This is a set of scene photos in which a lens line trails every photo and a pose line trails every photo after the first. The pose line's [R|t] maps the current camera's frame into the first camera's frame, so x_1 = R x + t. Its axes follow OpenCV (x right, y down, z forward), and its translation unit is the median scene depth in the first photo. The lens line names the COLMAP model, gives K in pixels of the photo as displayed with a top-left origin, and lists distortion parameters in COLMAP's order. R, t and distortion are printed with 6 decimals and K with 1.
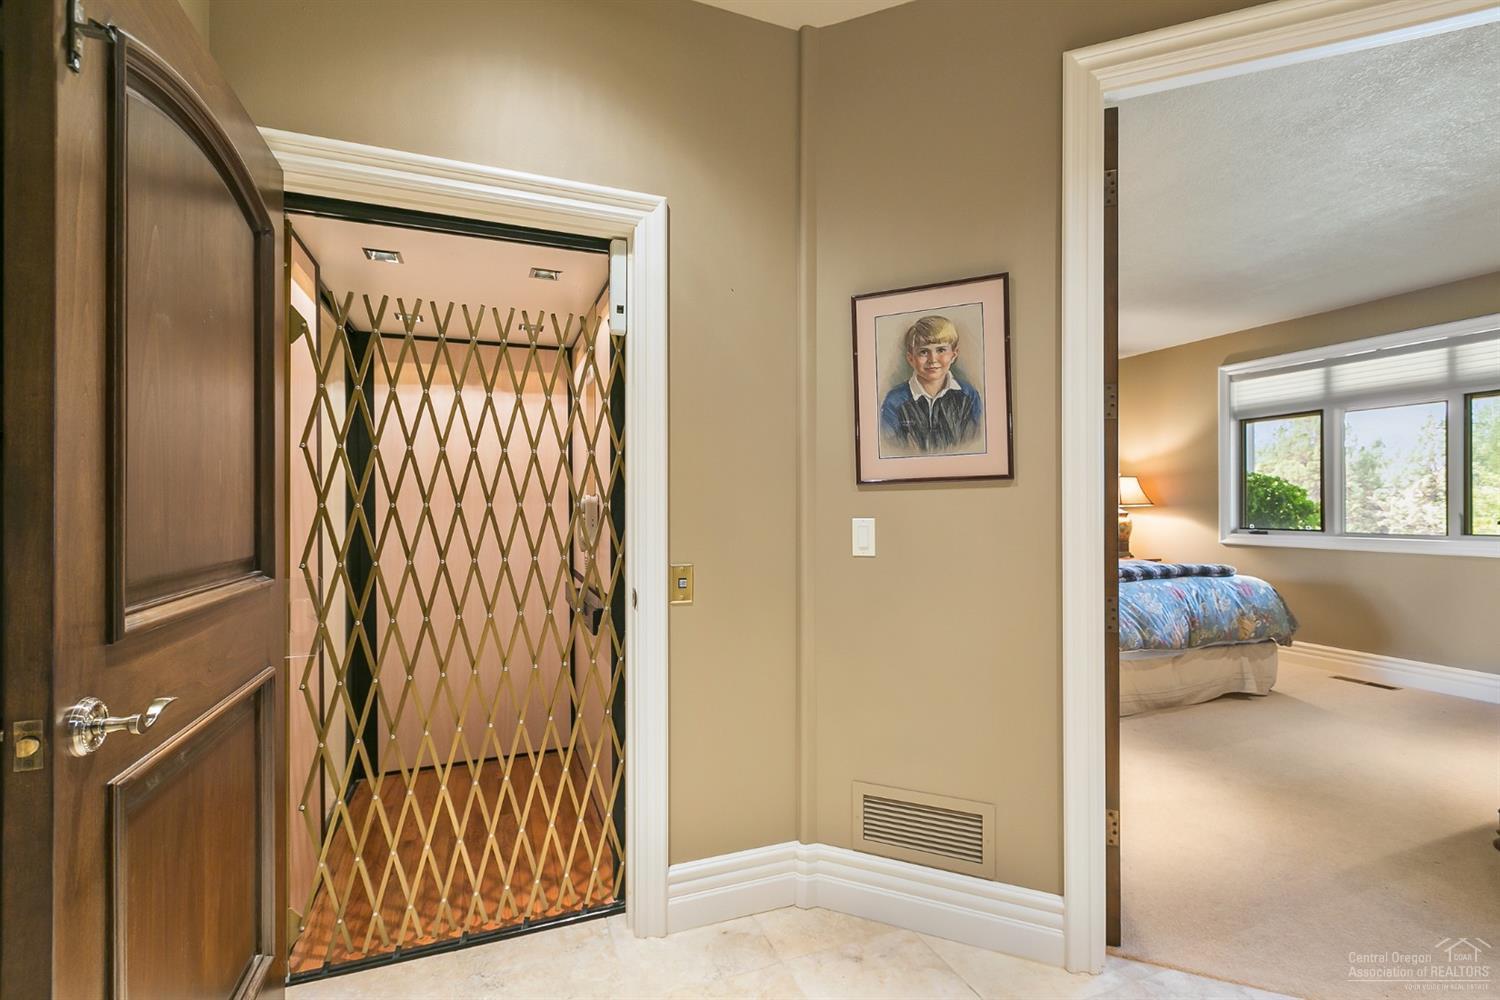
lens RADIAL K [[673.6, 0, 748.9], [0, 673.6, 502.2], [0, 0, 1]] dist [0.004235, -0.000026]
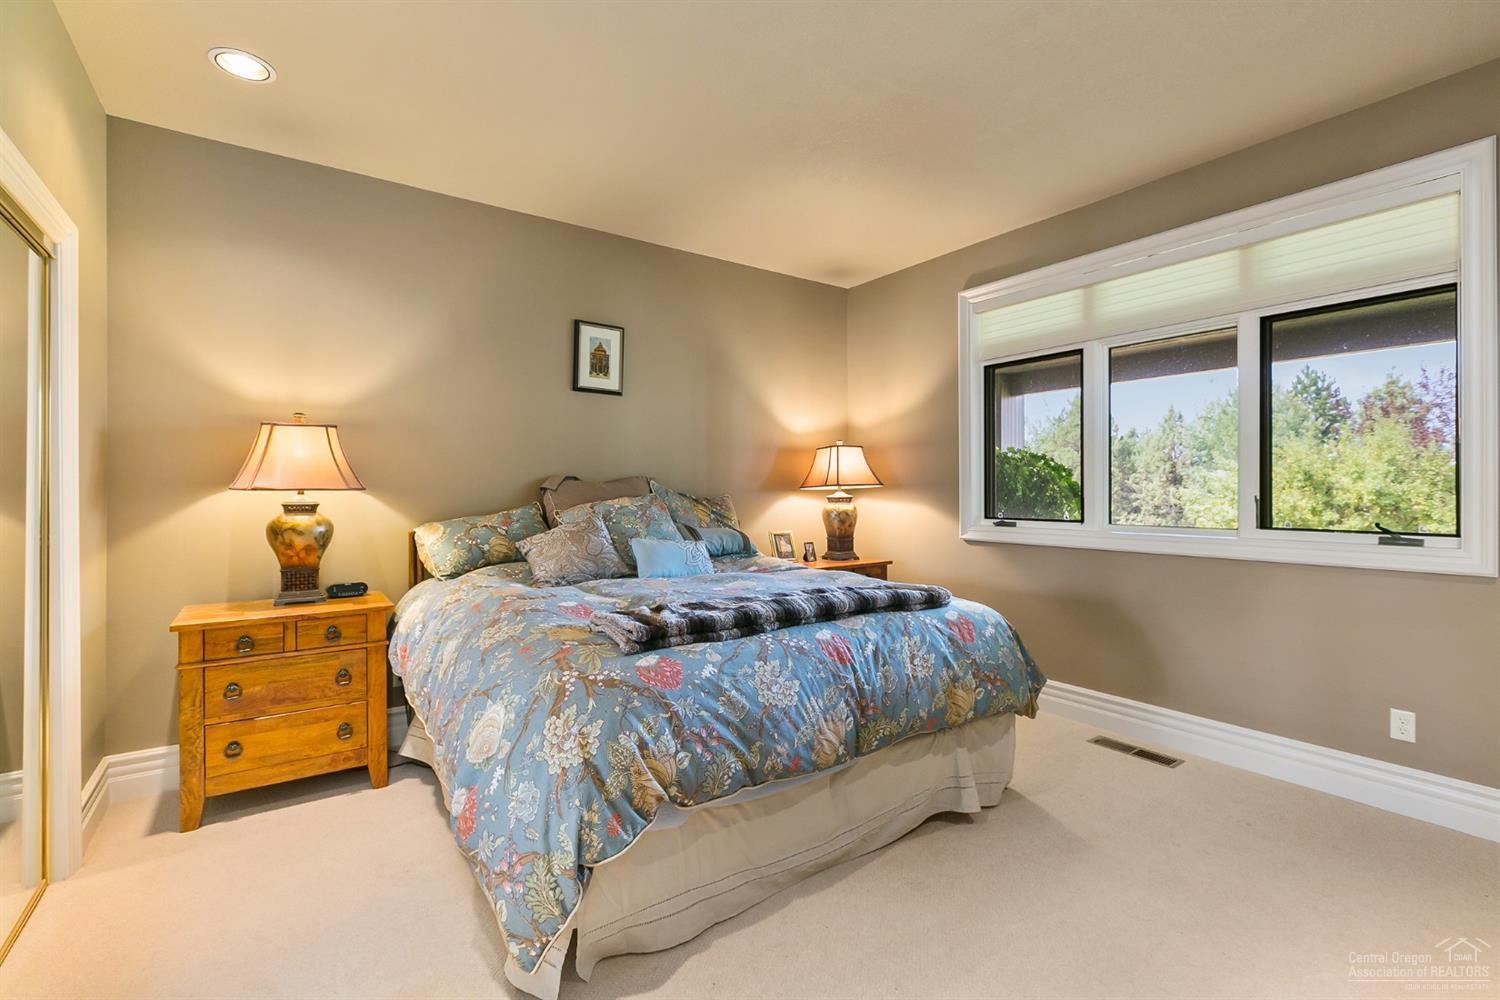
lens RADIAL K [[673.6, 0, 754.0], [0, 673.6, 493.9], [0, 0, 1]] dist [0.004235, -0.000026]
pose [[0.971583, -0.005758, 0.236631, 0.419348], [0.003556, 0.999946, 0.009731, 0.007071], [-0.236674, -0.008612, 0.971551, 0.477022]]
